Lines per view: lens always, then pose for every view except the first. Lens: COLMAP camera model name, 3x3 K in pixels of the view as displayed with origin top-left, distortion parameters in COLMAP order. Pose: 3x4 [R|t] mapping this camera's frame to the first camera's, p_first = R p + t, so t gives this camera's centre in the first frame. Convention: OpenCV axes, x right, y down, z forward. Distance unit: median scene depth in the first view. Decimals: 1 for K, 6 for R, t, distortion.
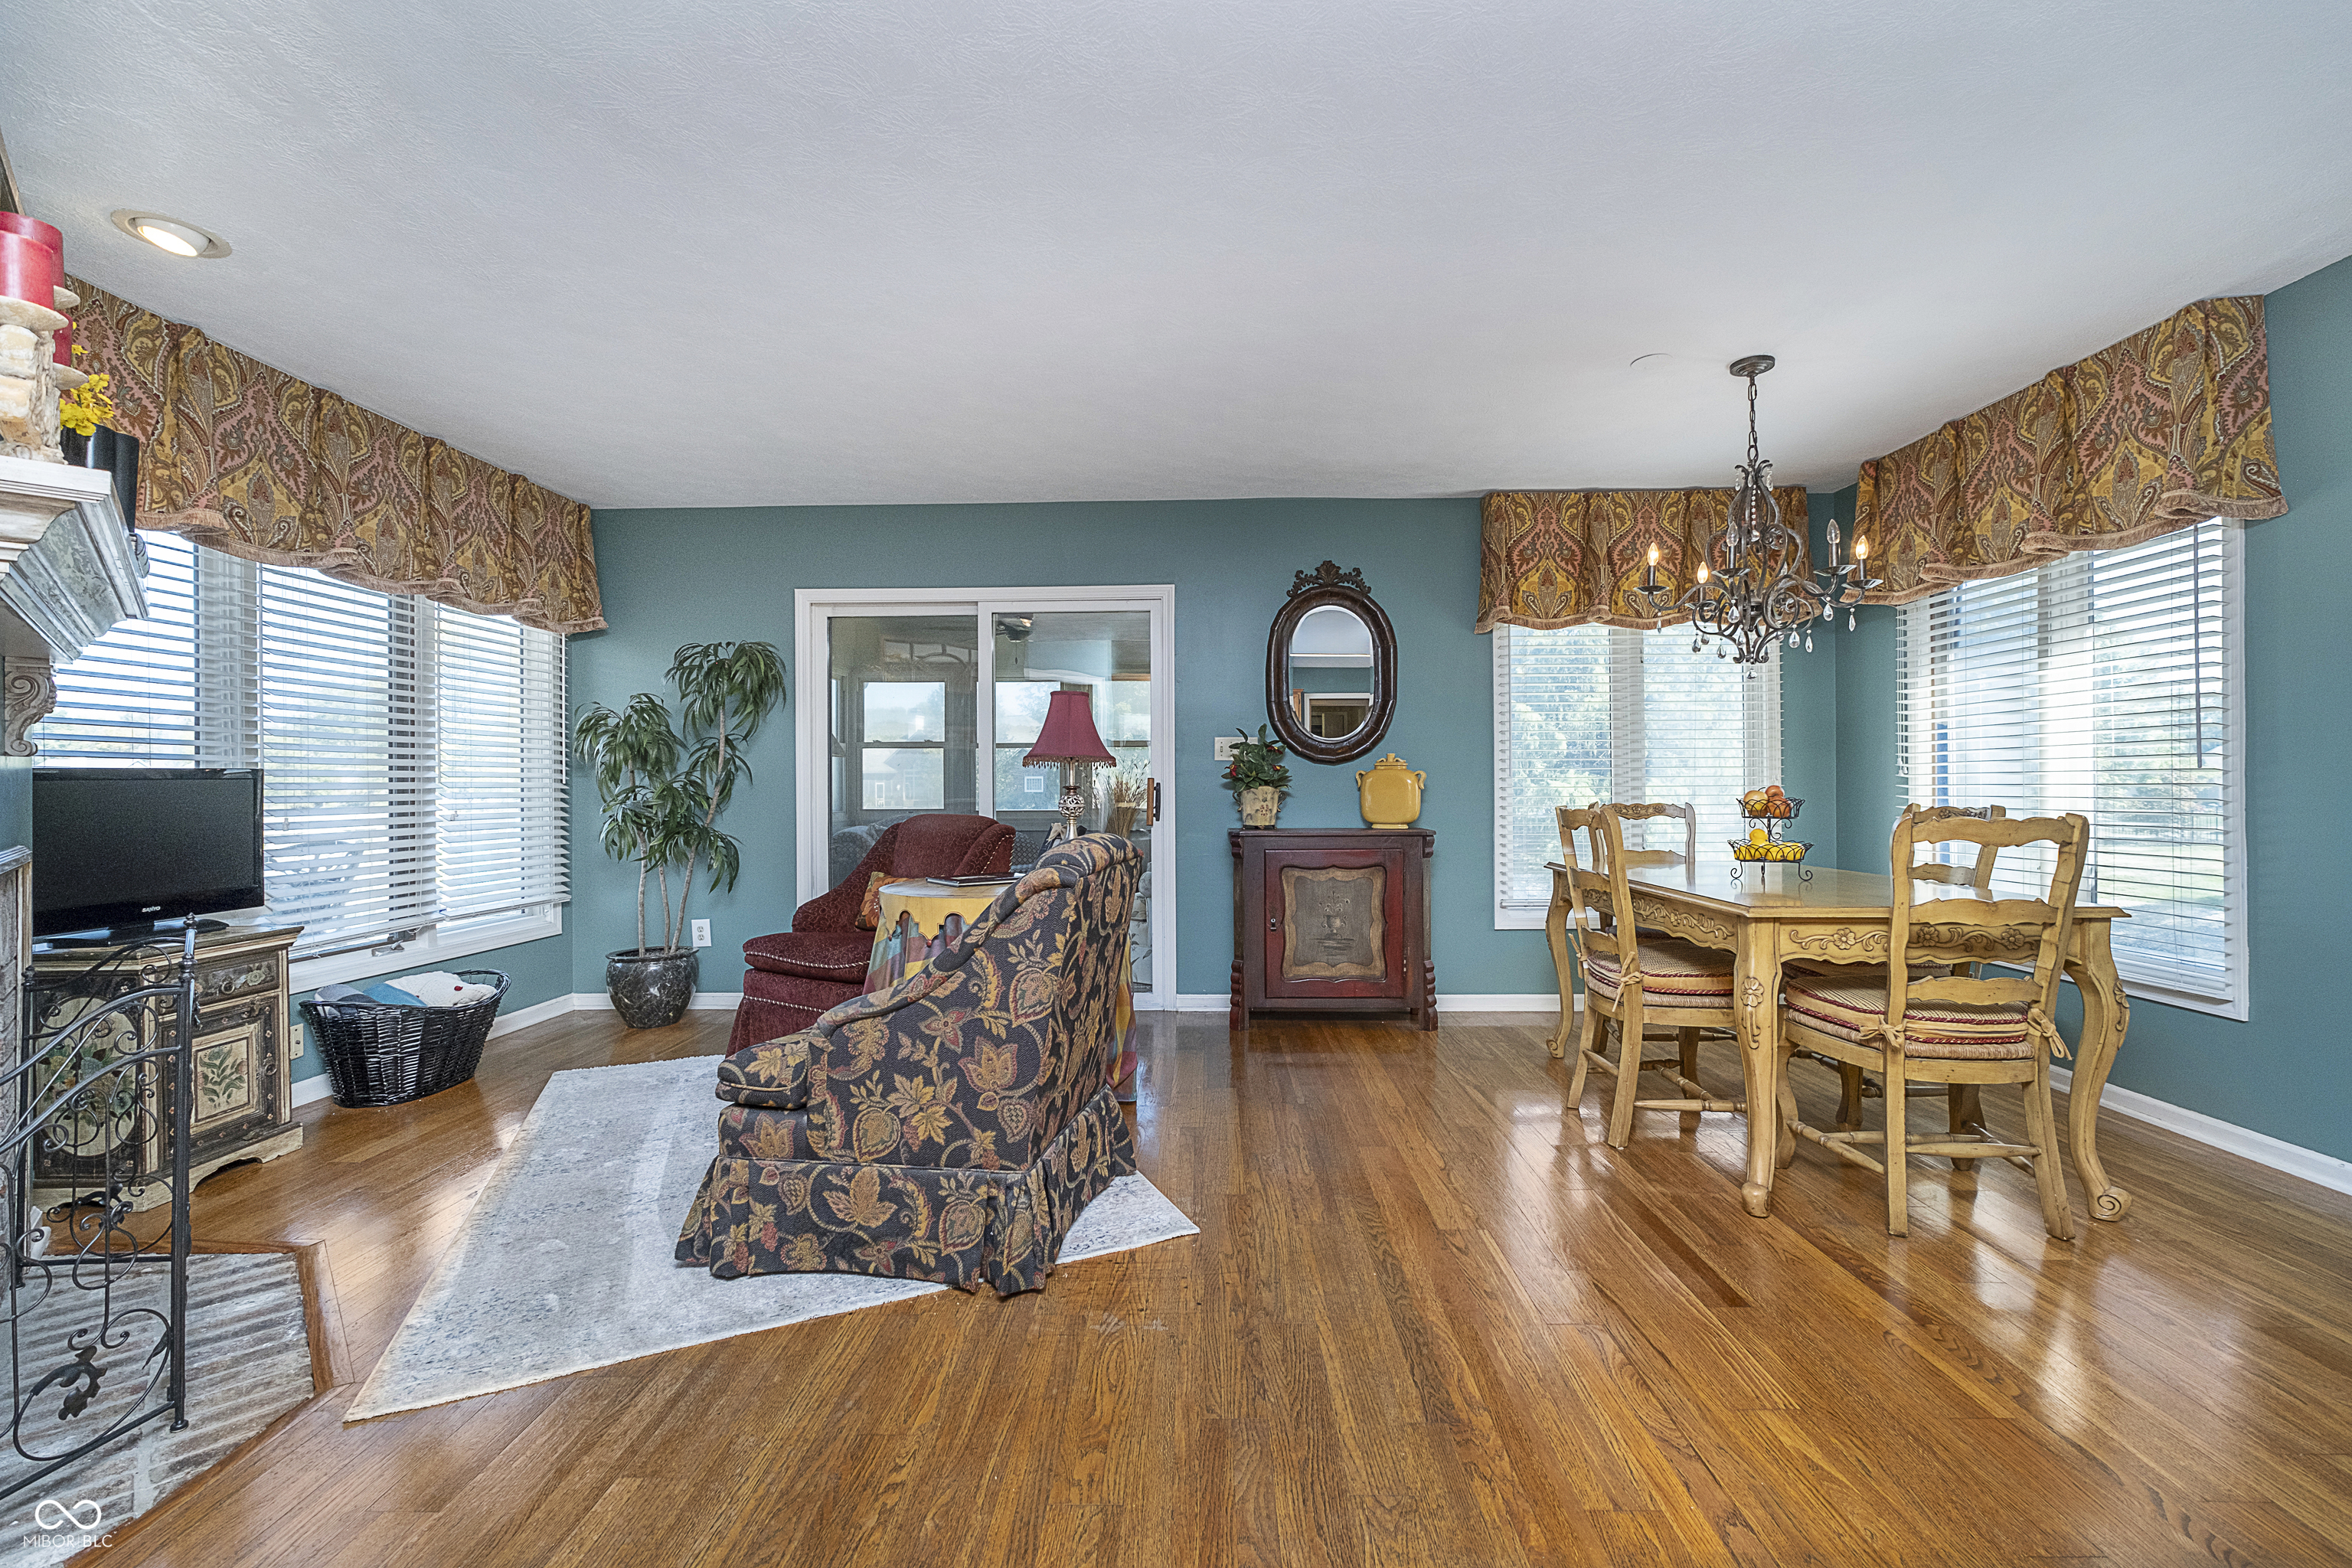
lens RADIAL K [[994.3, 0, 1191.7], [0, 994.3, 779.7], [0, 0, 1]] dist [-0.013899, 0.005878]
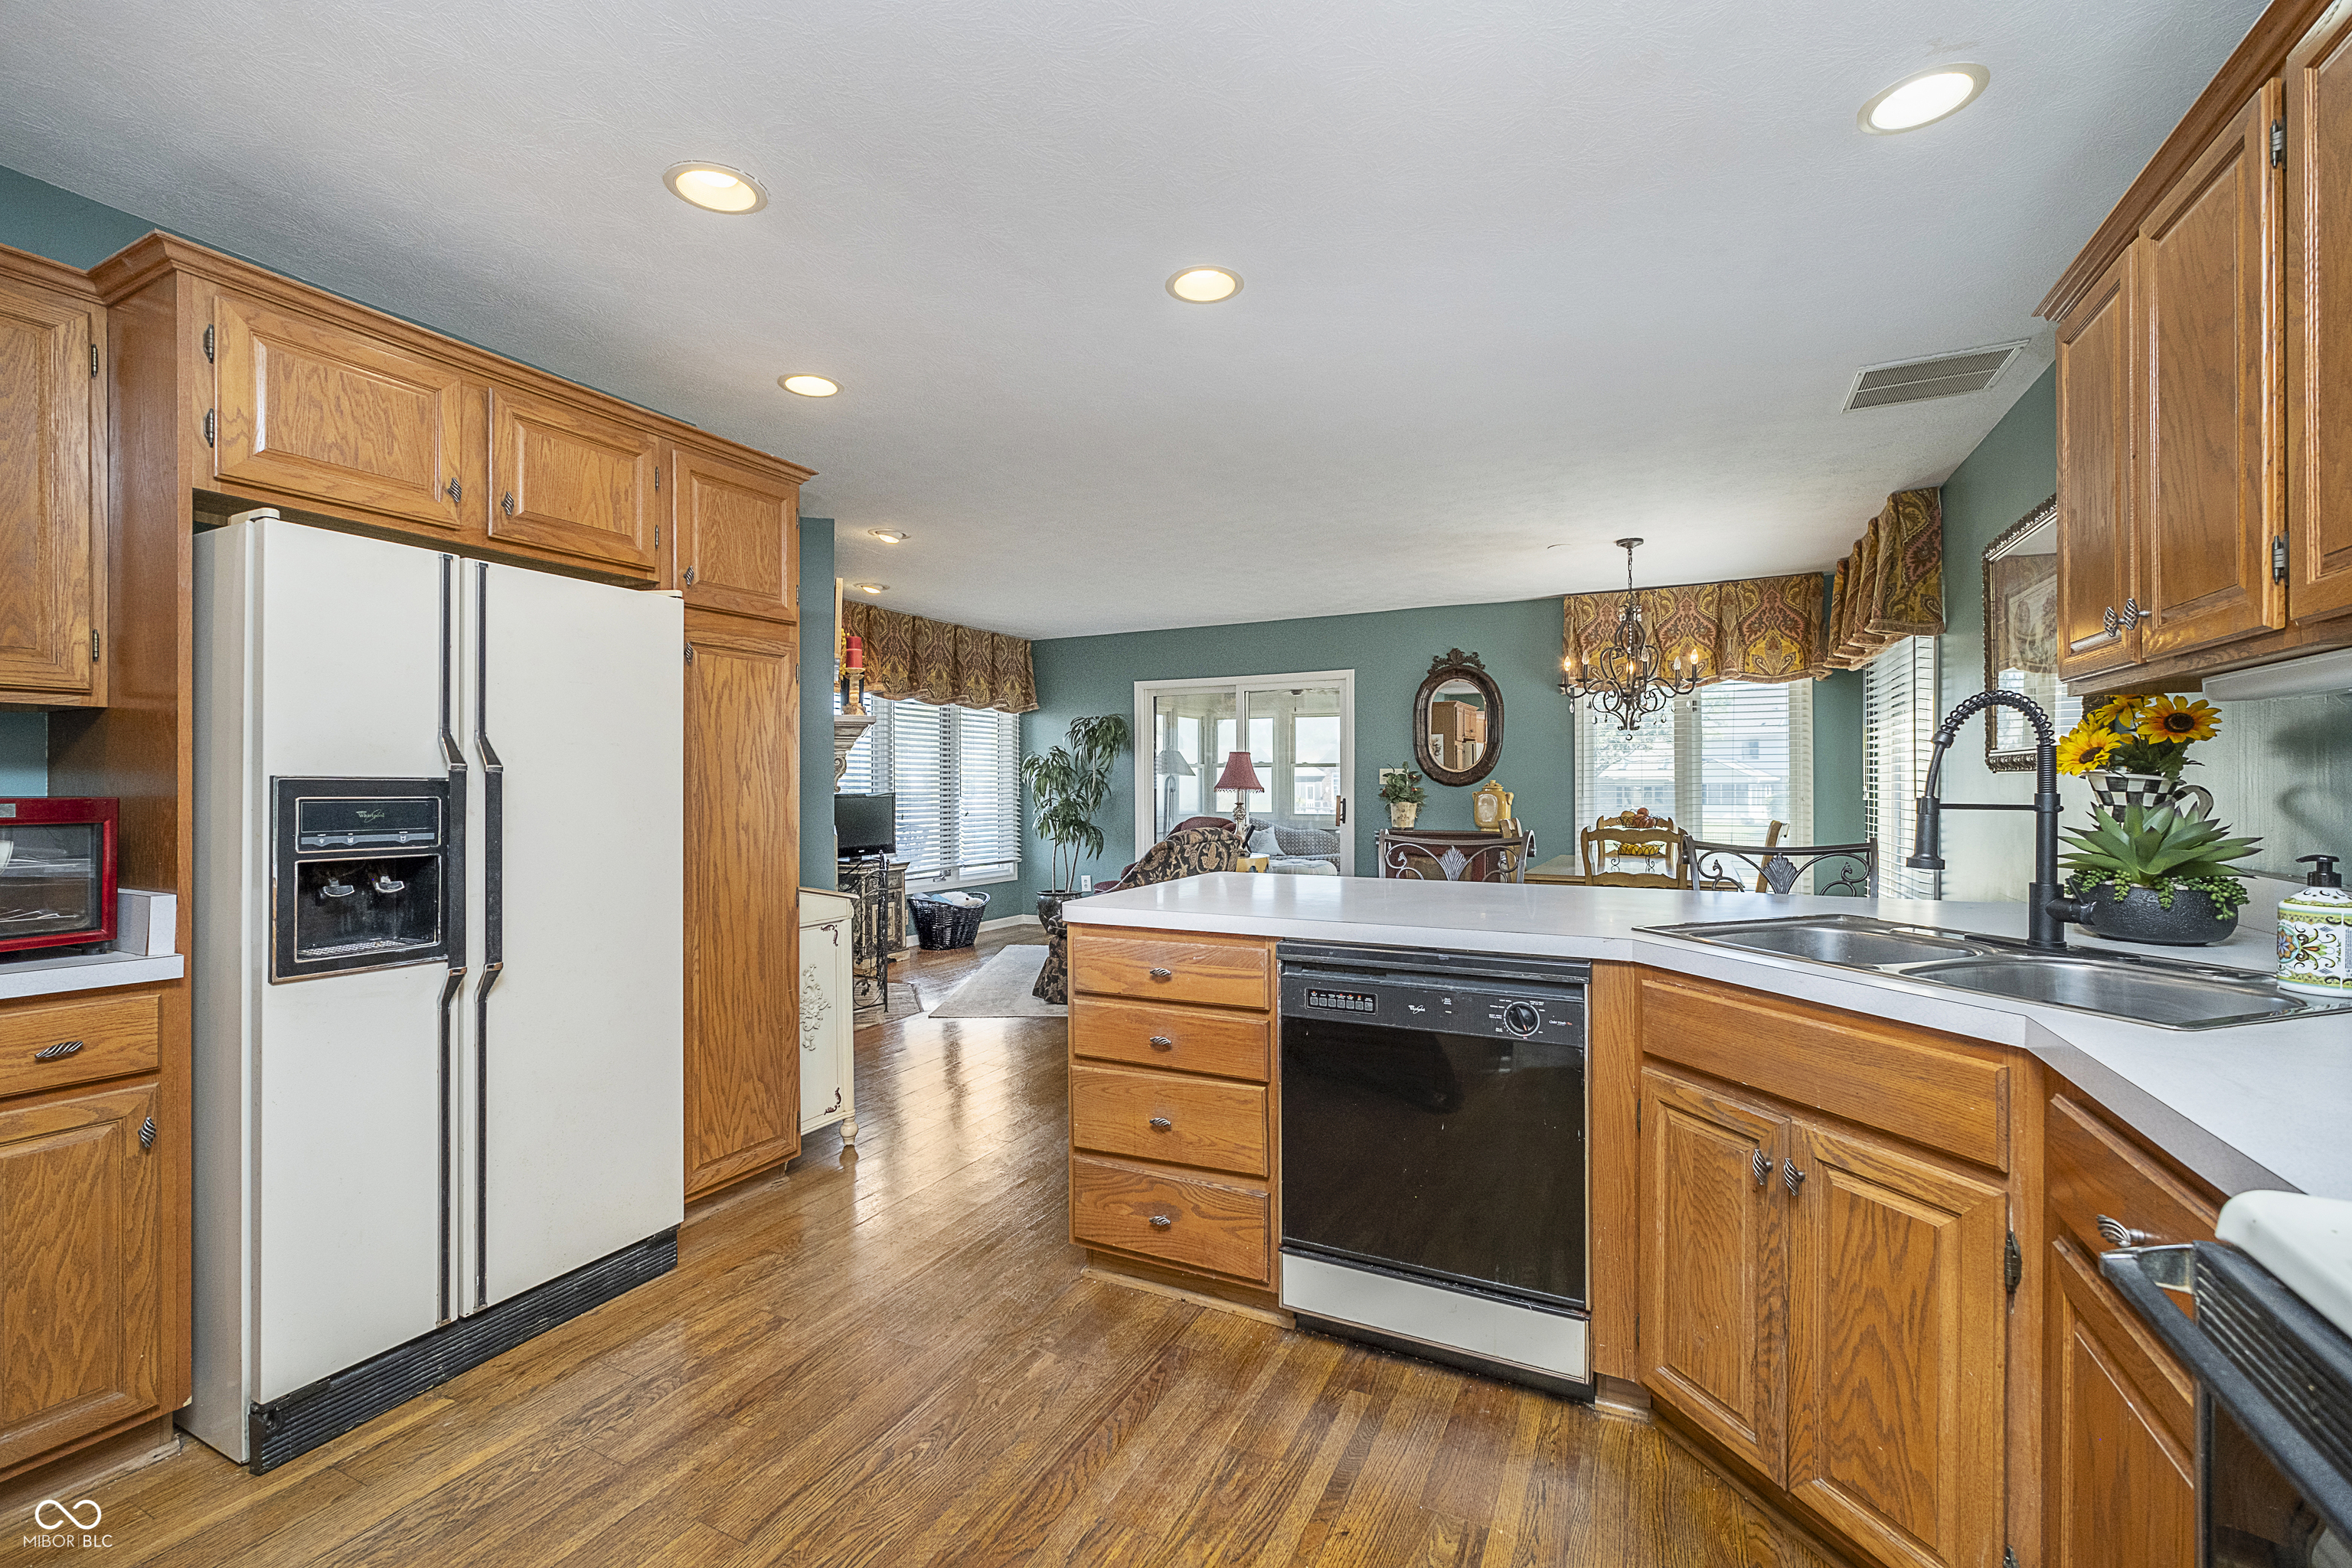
lens RADIAL K [[1019.0, 0, 1176.0], [0, 1019.0, 784.0], [0, 0, 1]] dist [-0.000568, 0.000269]
pose [[0.898679, 0.002895, -0.438597, 0.595412], [-0.001332, 0.999992, 0.003870, -0.035948], [0.438605, -0.002894, 0.898675, -0.736117]]
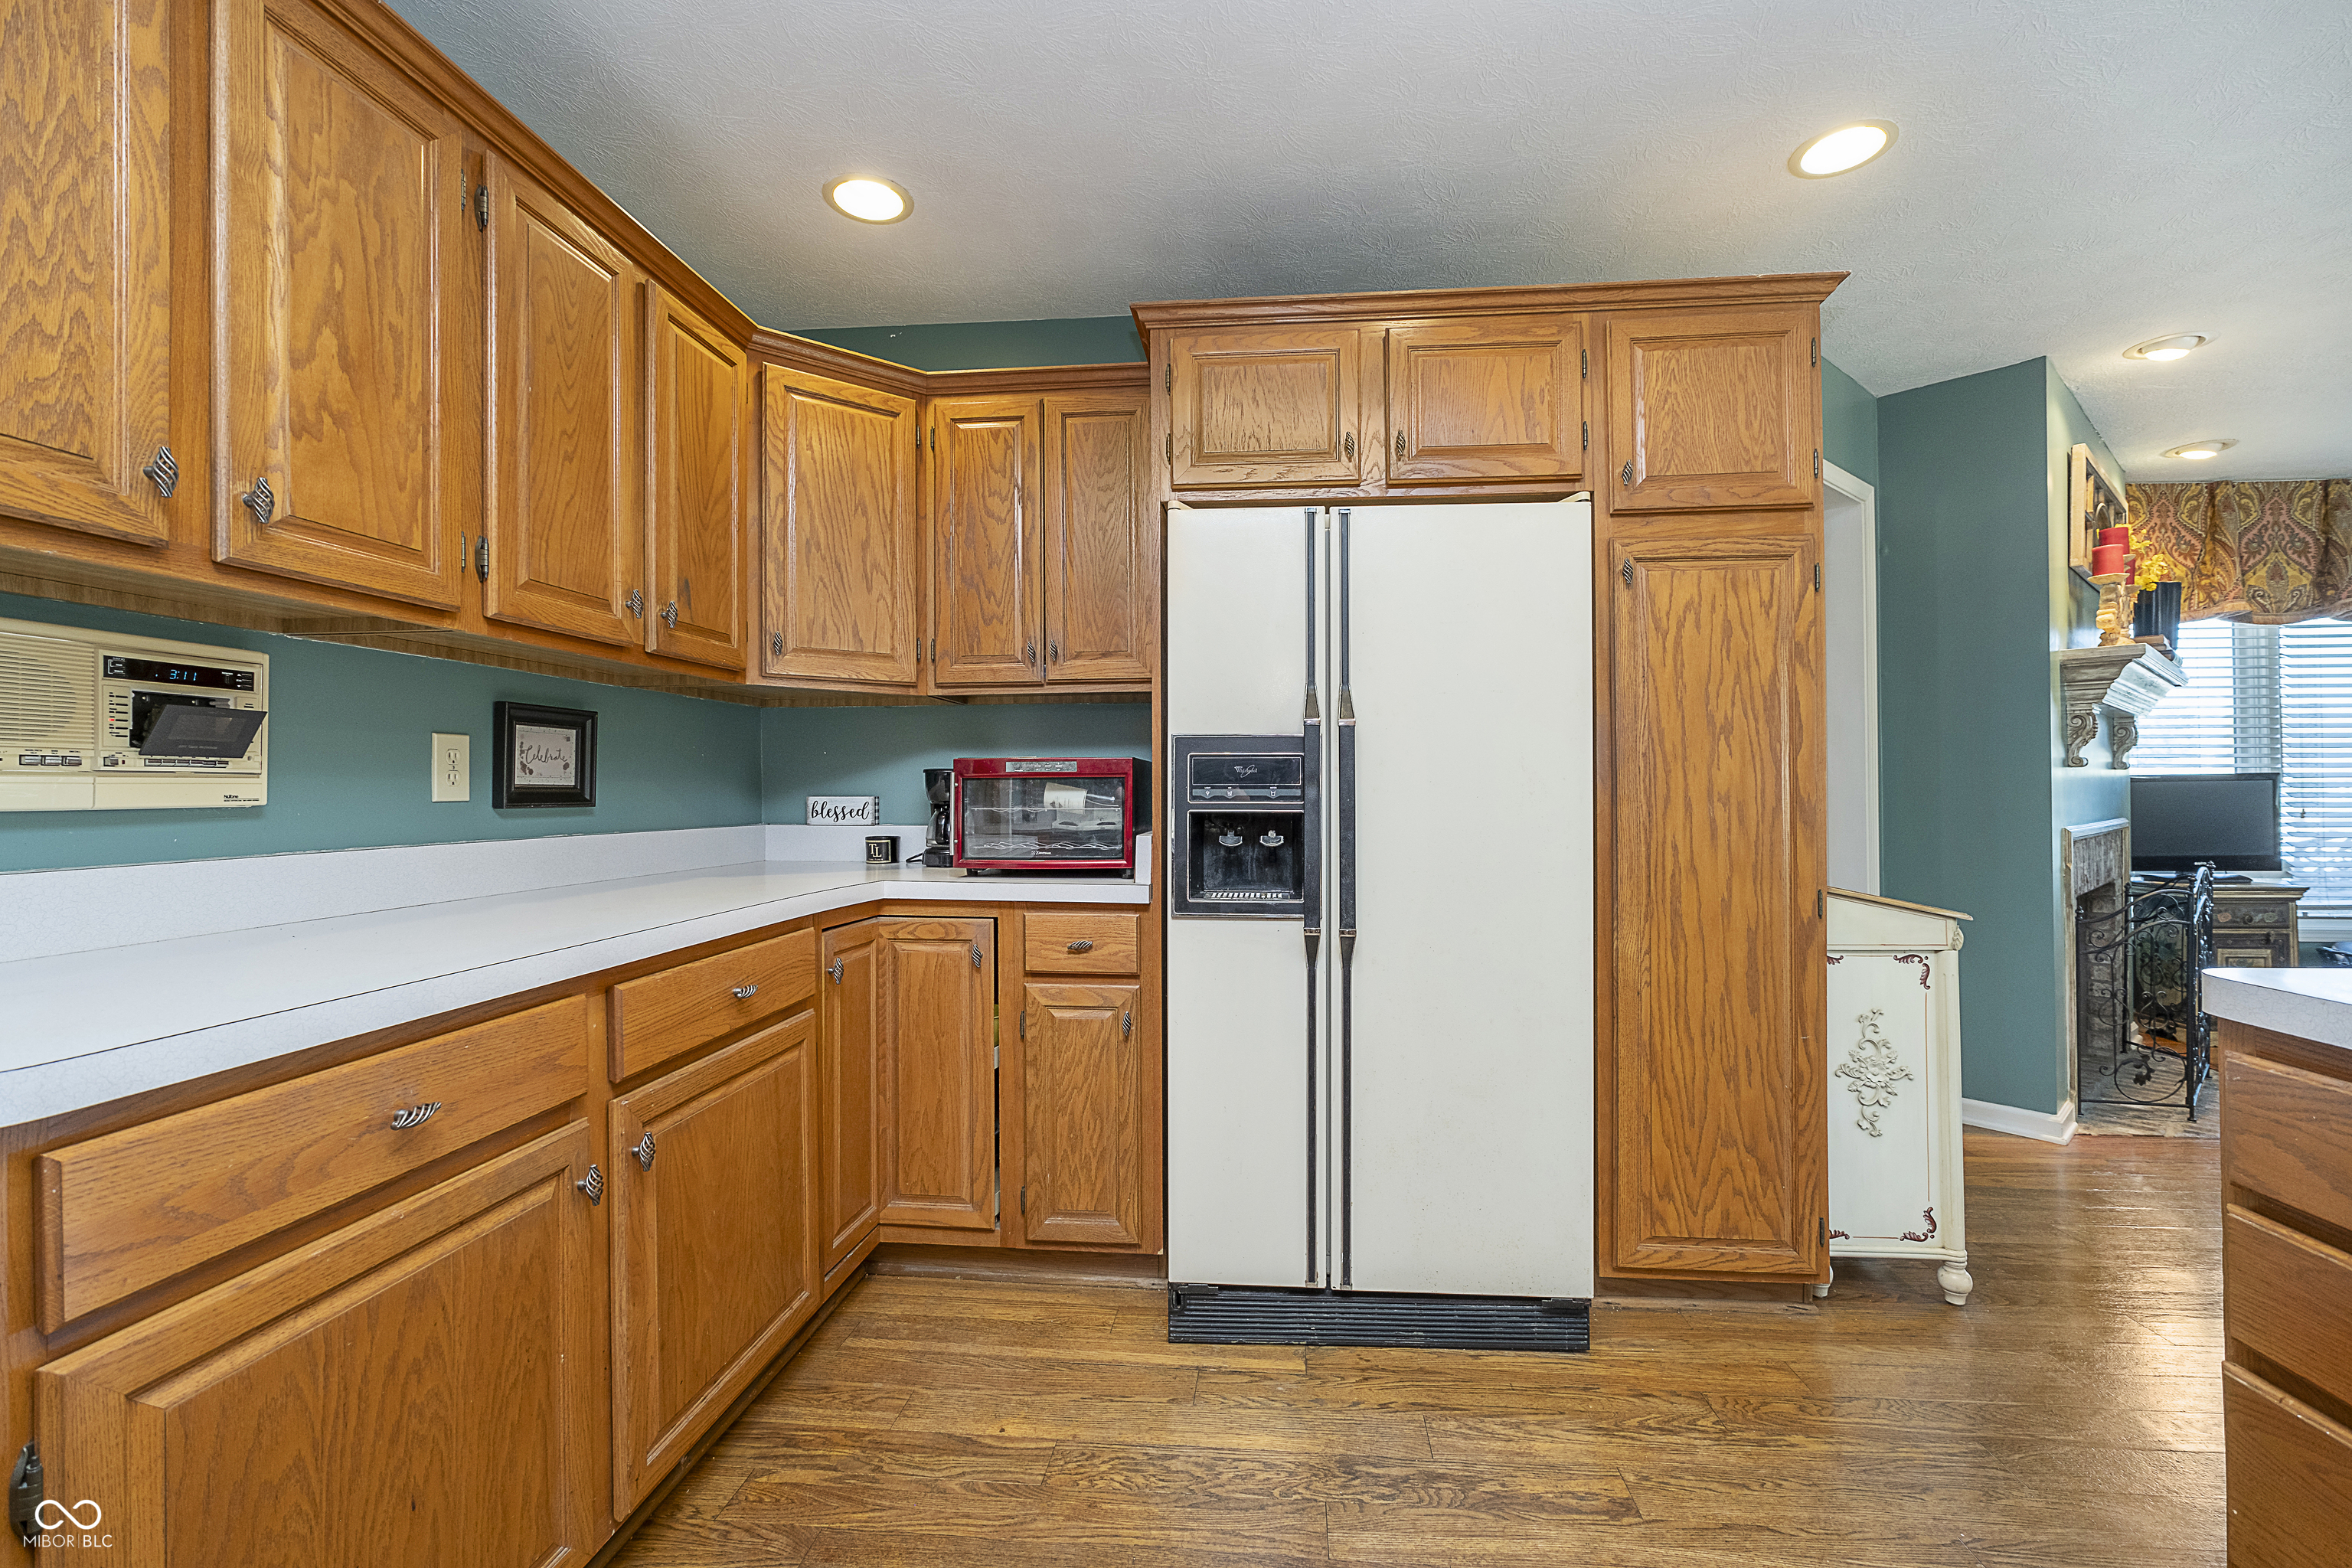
lens RADIAL K [[1000.1, 0, 1176.0], [0, 1000.1, 784.0], [0, 0, 1]] dist [-0.003772, -0.000060]
pose [[-0.079013, -0.000752, -0.996873, 0.530427], [0.009186, 0.999957, -0.001482, -0.006459], [0.996831, -0.009274, -0.079002, -0.404297]]
